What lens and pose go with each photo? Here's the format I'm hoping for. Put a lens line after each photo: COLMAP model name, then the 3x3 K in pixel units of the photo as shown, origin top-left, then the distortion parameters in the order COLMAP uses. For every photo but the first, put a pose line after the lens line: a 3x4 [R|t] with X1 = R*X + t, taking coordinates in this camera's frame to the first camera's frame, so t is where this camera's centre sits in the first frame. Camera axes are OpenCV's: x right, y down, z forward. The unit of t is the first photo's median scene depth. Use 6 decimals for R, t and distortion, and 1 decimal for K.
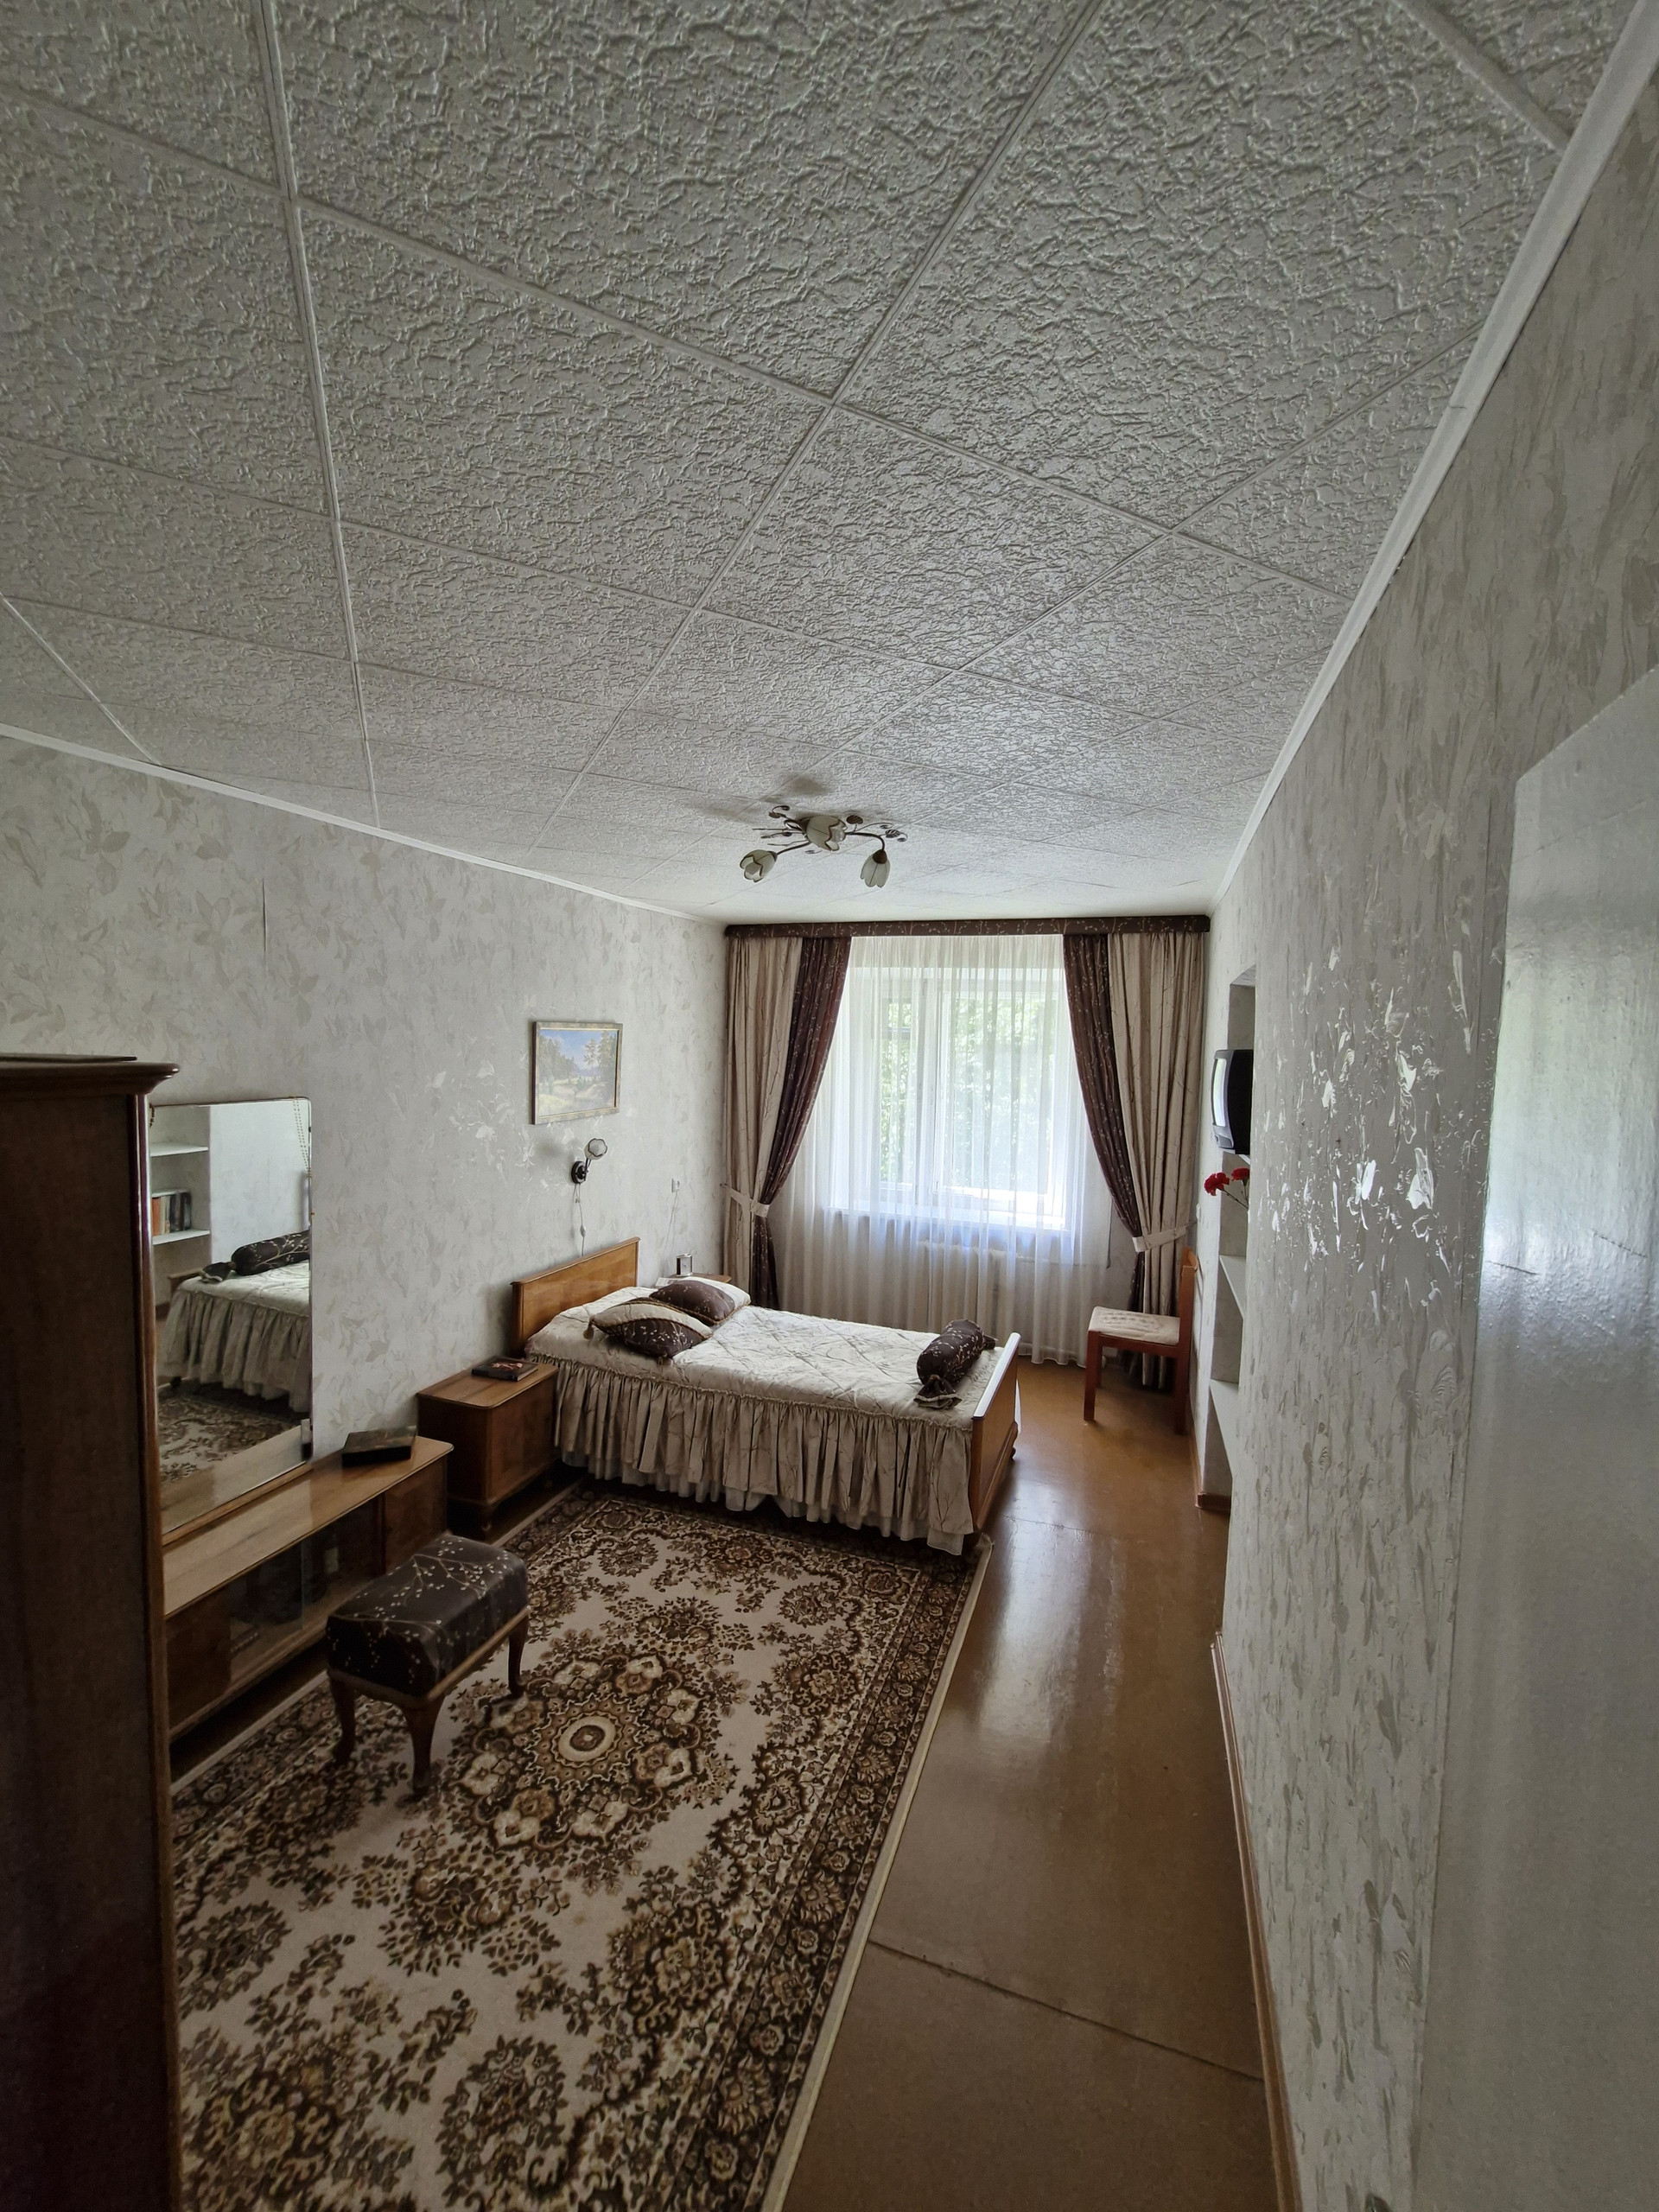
lens RADIAL K [[876.0, 0, 831.1], [0, 876.0, 1099.5], [0, 0, 1]] dist [-0.001623, -0.000388]
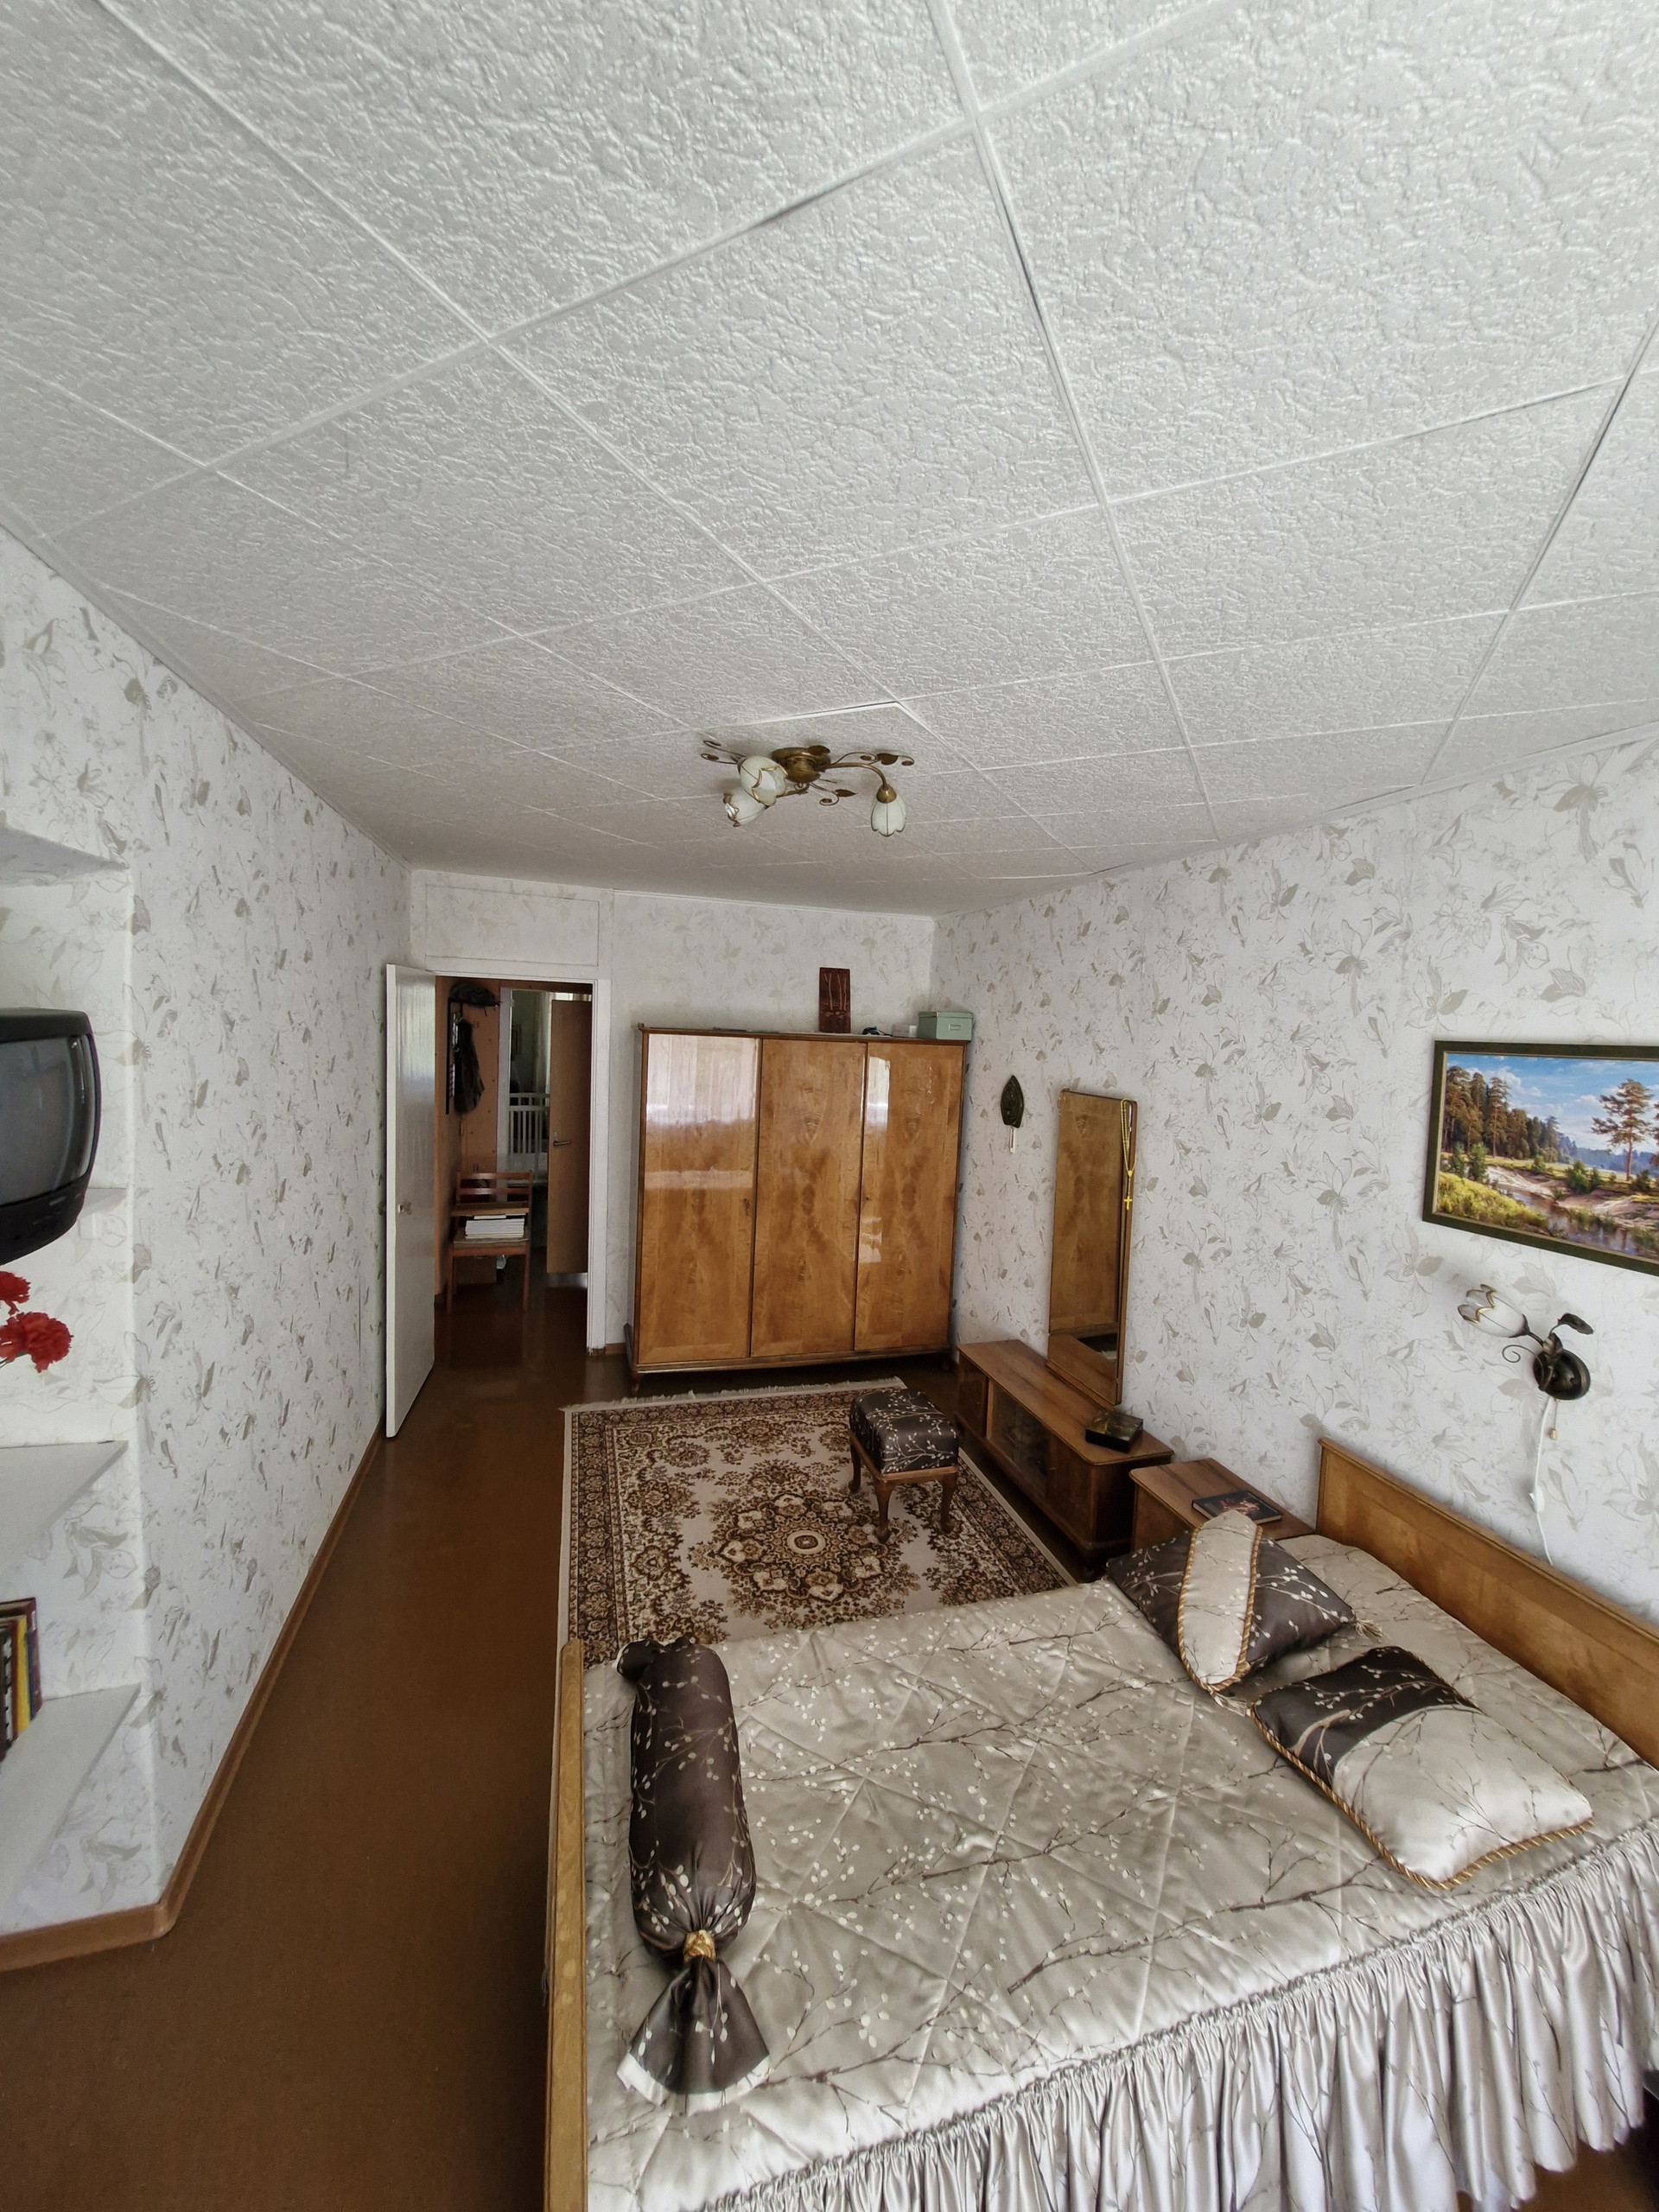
lens RADIAL K [[876.0, 0, 831.7], [0, 876.0, 1099.1], [0, 0, 1]] dist [-0.001623, -0.000388]
pose [[-0.807414, -0.003101, -0.589977, 0.520641], [-0.097382, 0.986970, 0.128086, -0.136953], [0.581892, 0.160871, -0.797196, 2.094755]]
